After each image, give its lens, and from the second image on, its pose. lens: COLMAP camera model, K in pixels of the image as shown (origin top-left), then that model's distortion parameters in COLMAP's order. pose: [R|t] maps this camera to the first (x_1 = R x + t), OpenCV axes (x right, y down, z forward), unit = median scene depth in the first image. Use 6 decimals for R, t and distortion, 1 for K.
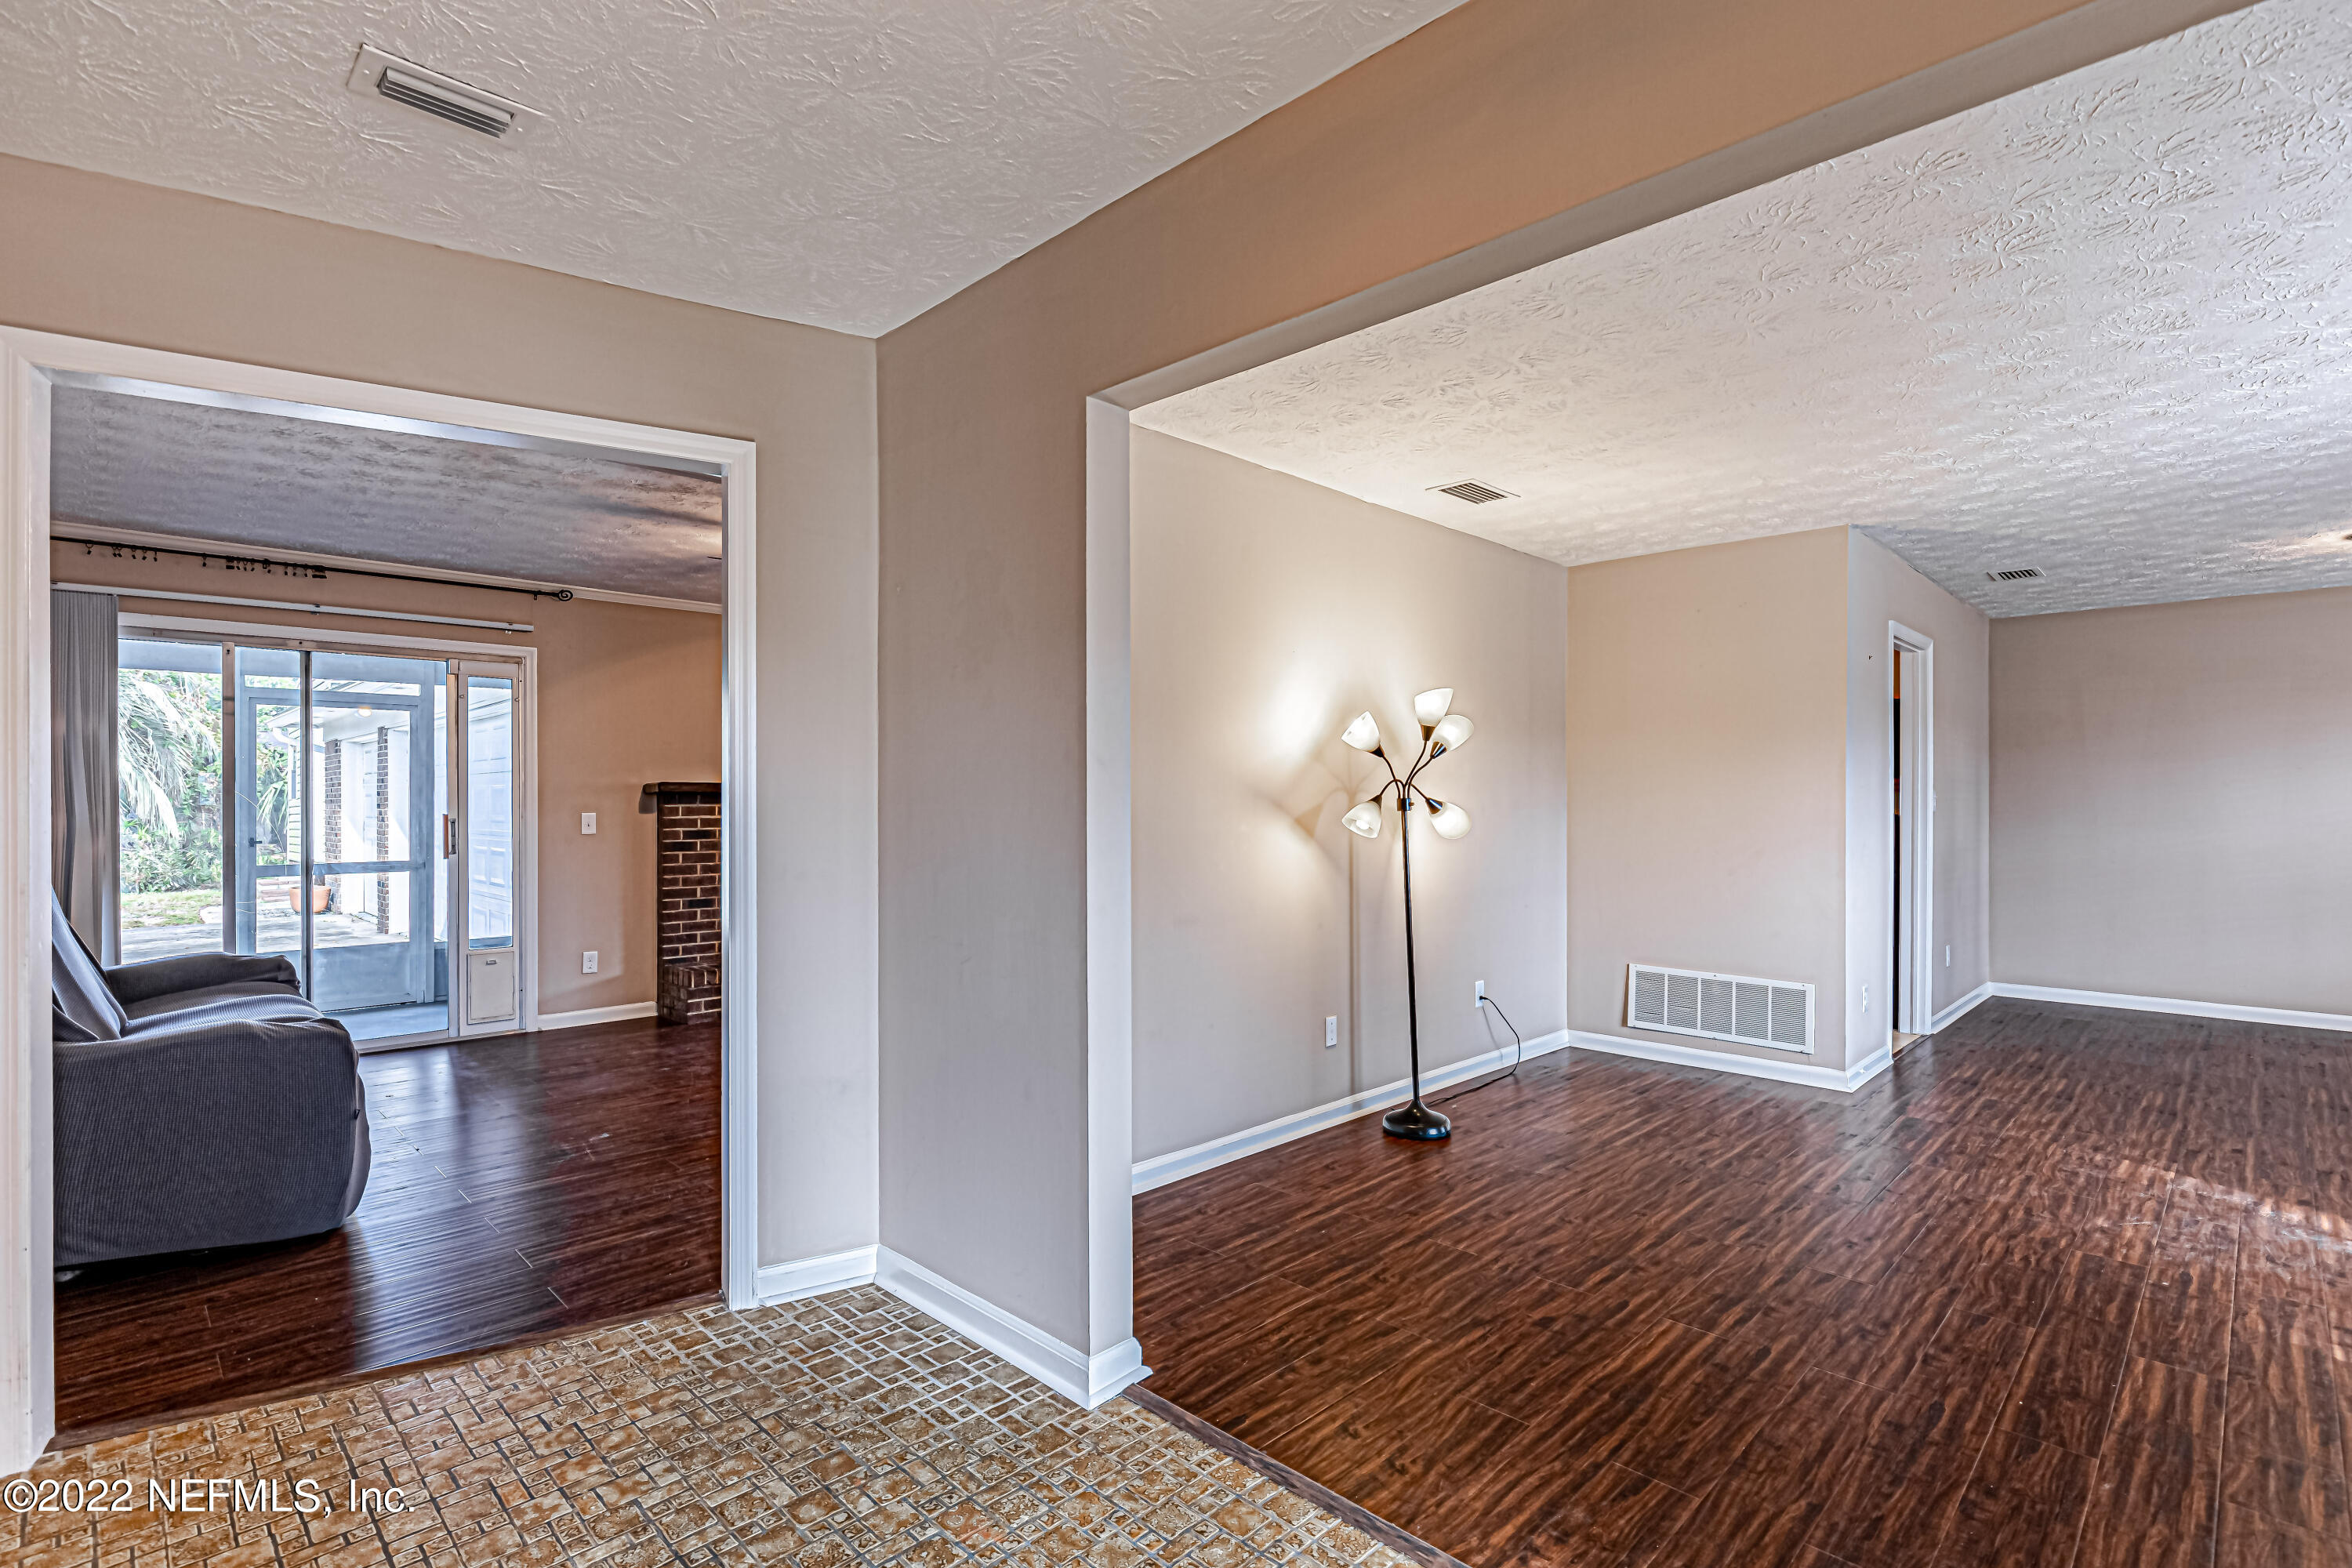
lens RADIAL K [[1113.9, 0, 1192.4], [0, 1113.9, 784.4], [0, 0, 1]] dist [-0.002219, 0.000149]
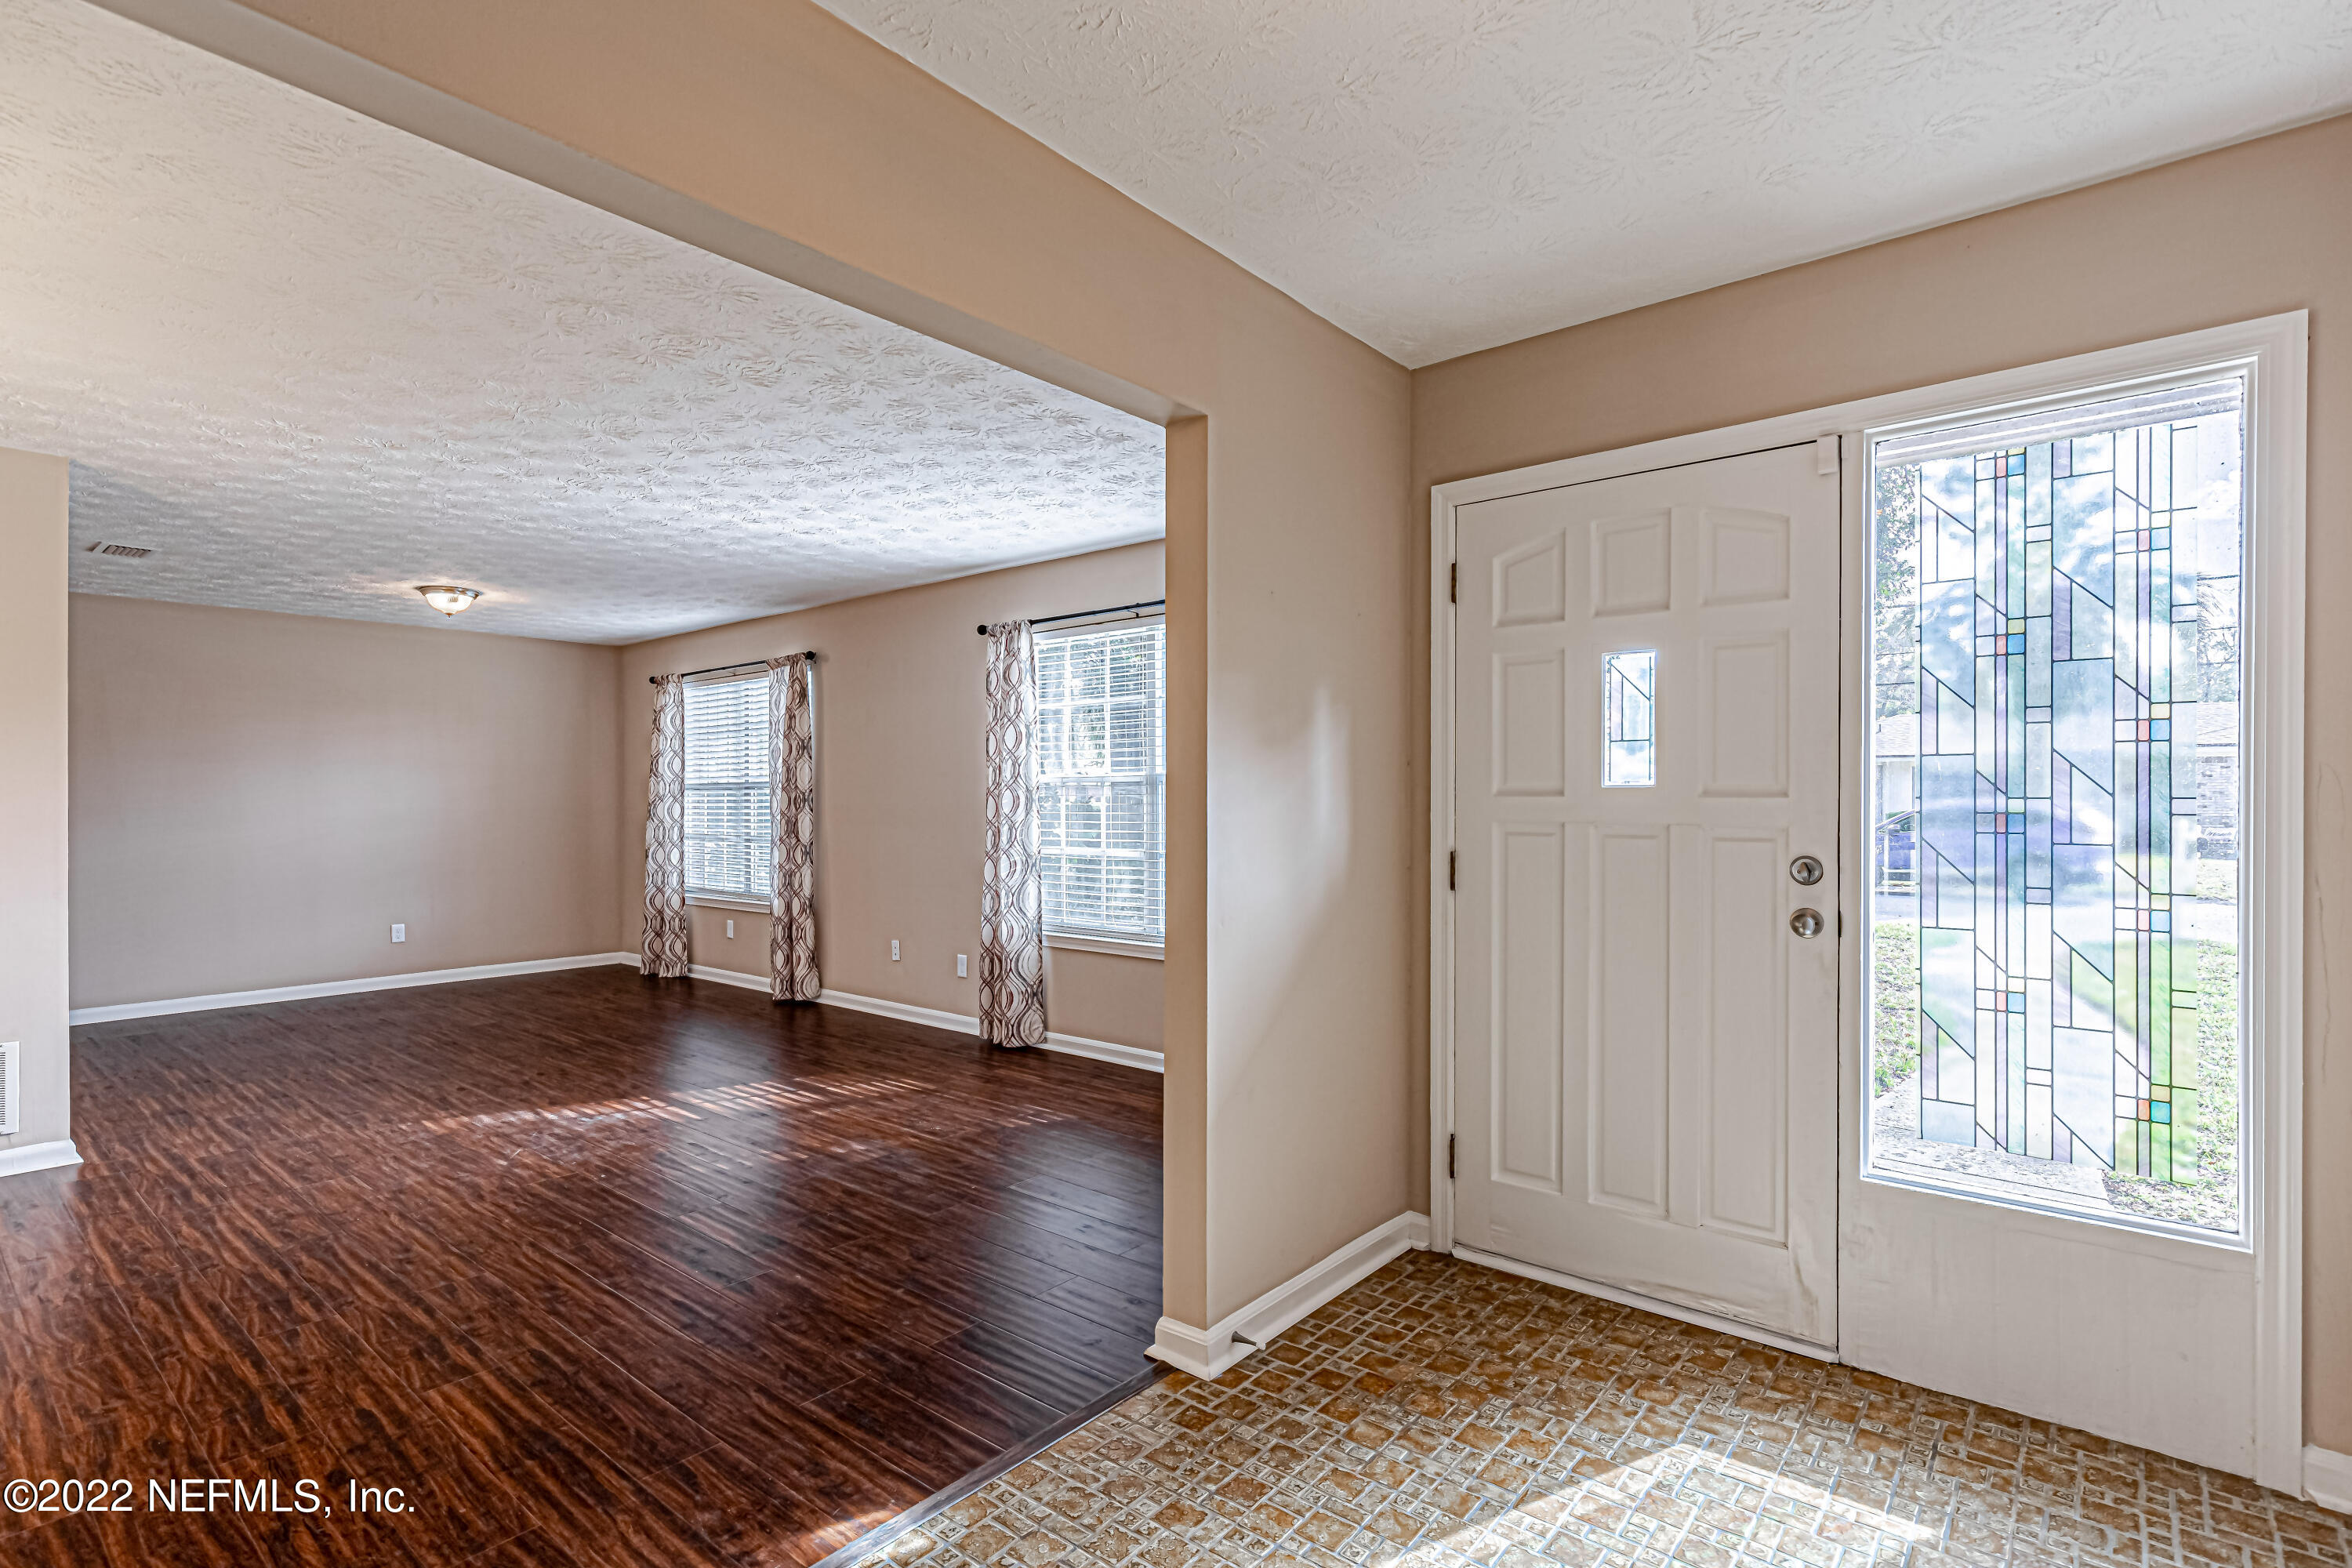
lens RADIAL K [[1113.9, 0, 1168.8], [0, 1113.9, 800.6], [0, 0, 1]] dist [-0.002219, 0.000149]
pose [[-0.073322, -0.005360, 0.997294, -0.367850], [-0.009491, 0.999944, 0.004676, 0.001833], [-0.997263, -0.009122, -0.073369, 0.360435]]
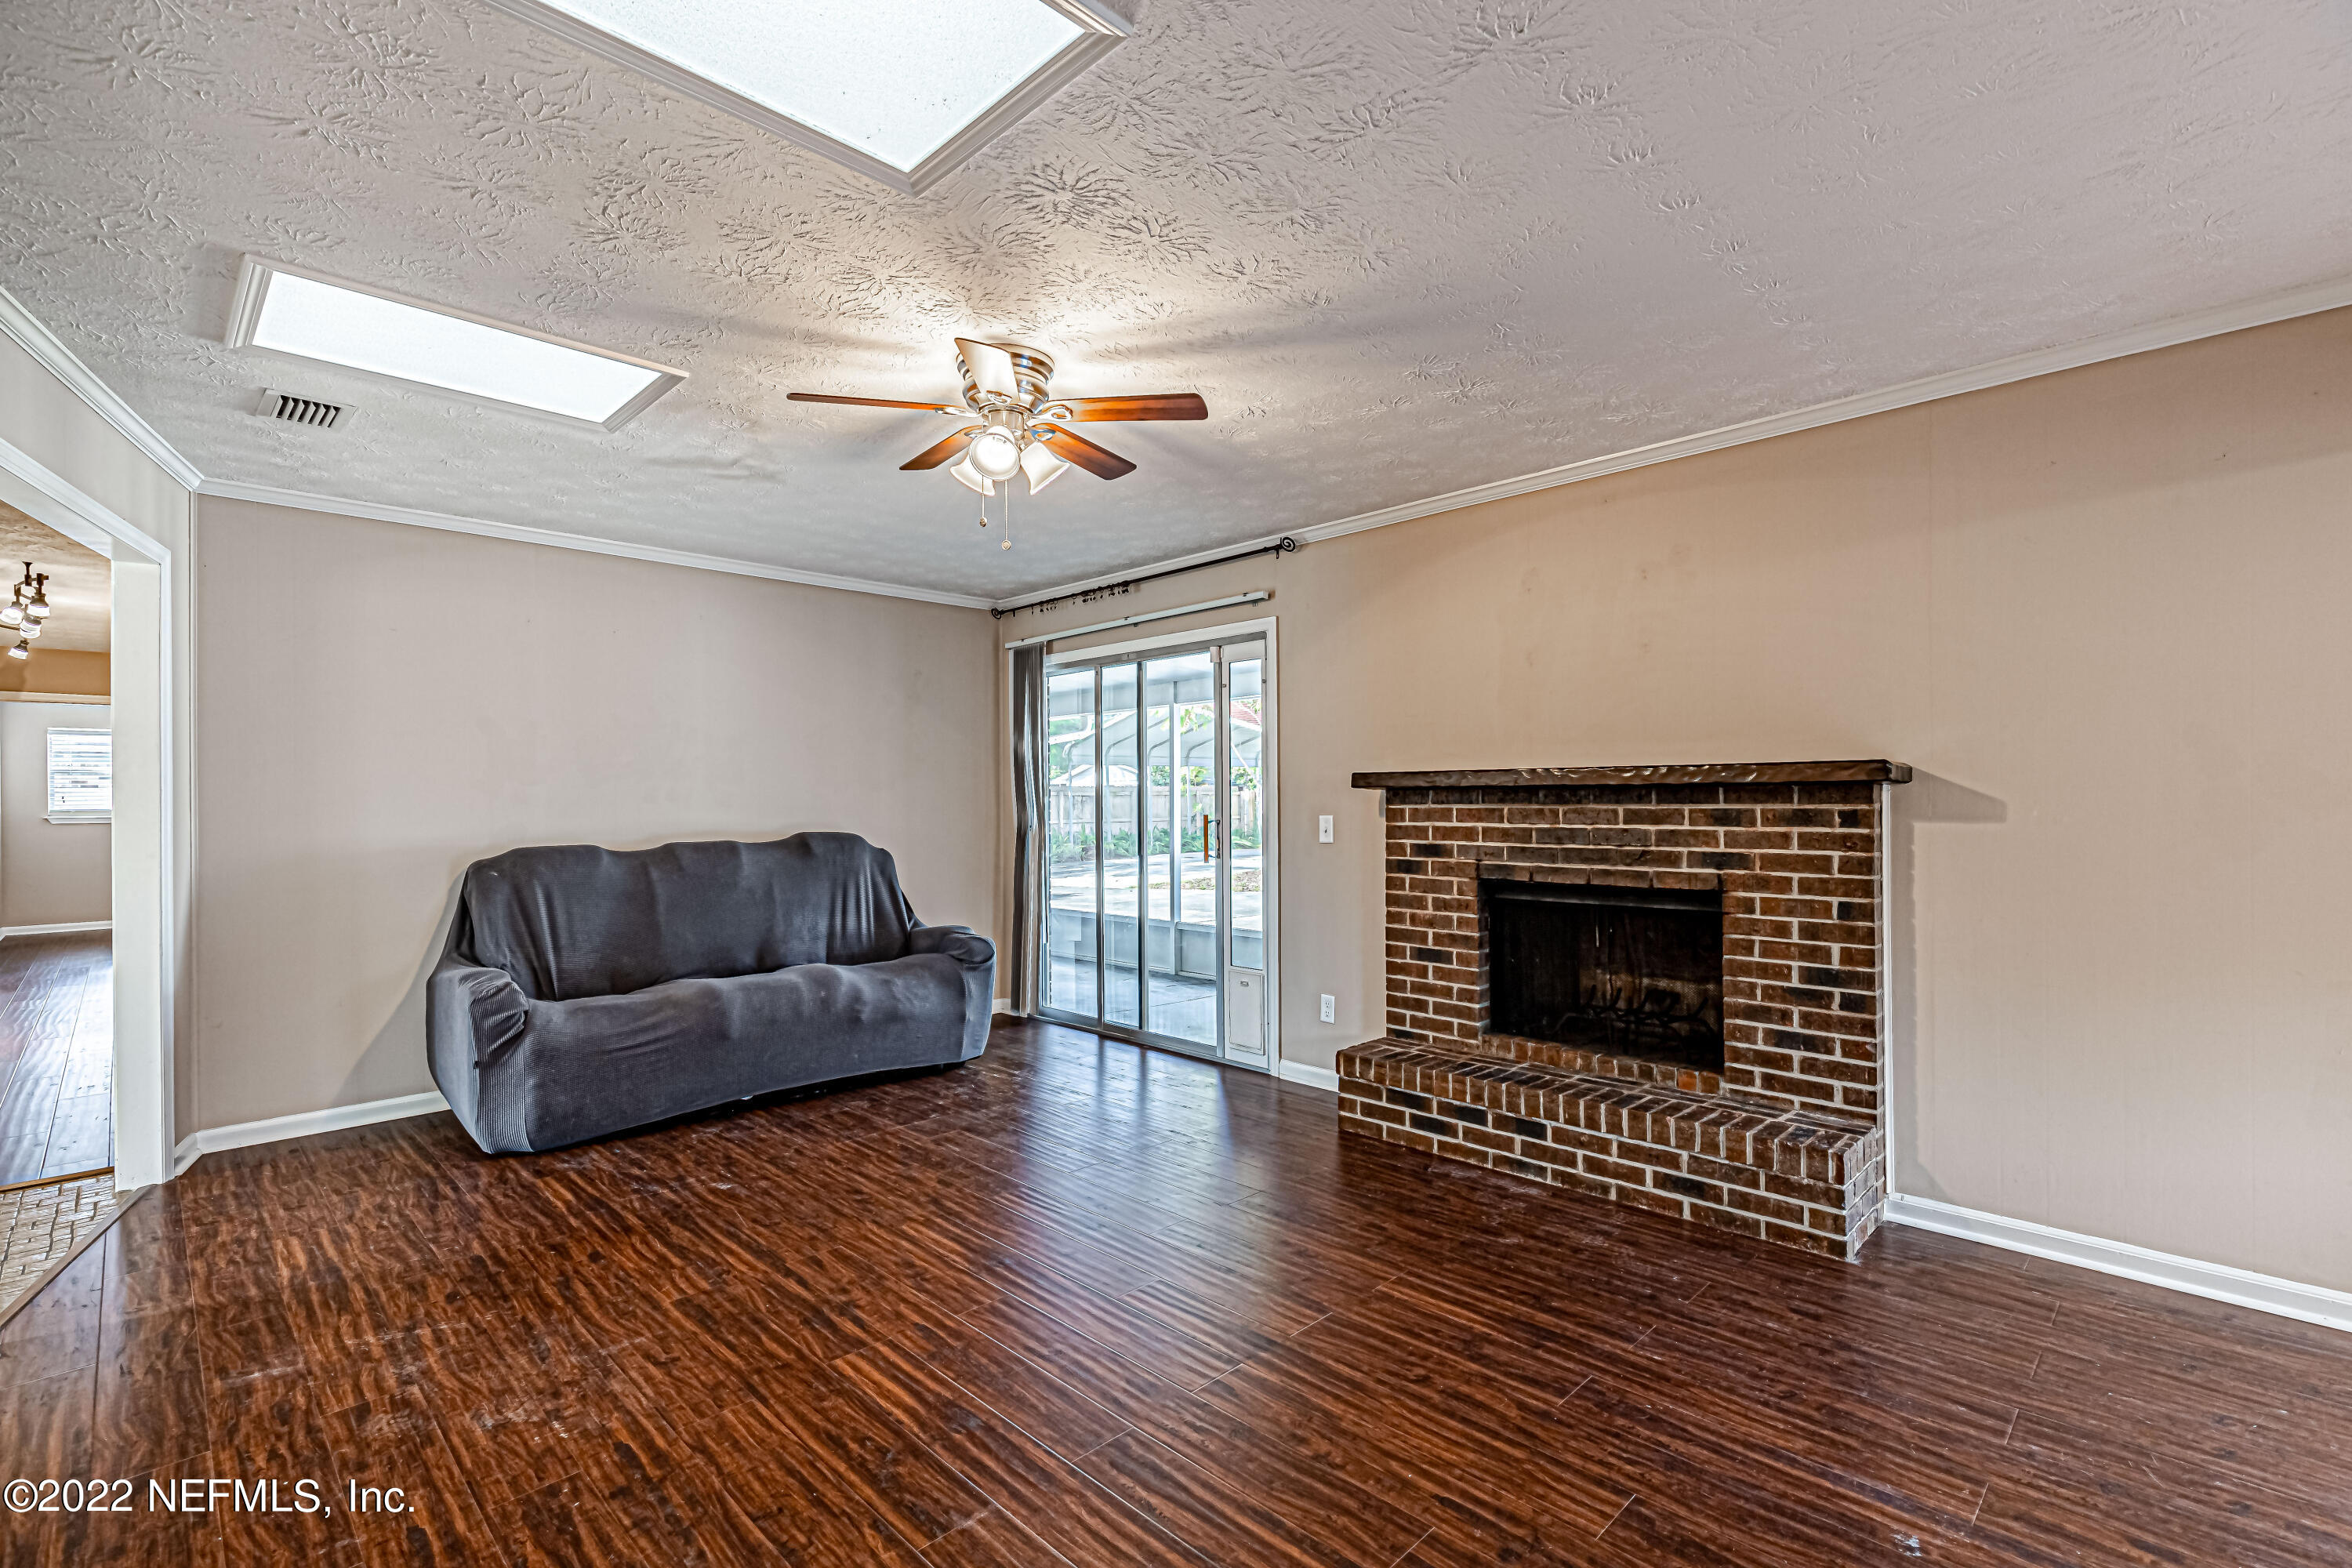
lens RADIAL K [[1061.3, 0, 1166.1], [0, 1061.3, 791.7], [0, 0, 1]] dist [0.012680, -0.001443]
pose [[-0.024295, -0.004645, -0.999694, 0.330714], [0.020349, 0.999780, -0.005140, 0.017290], [0.999498, -0.020468, -0.024195, 1.488930]]
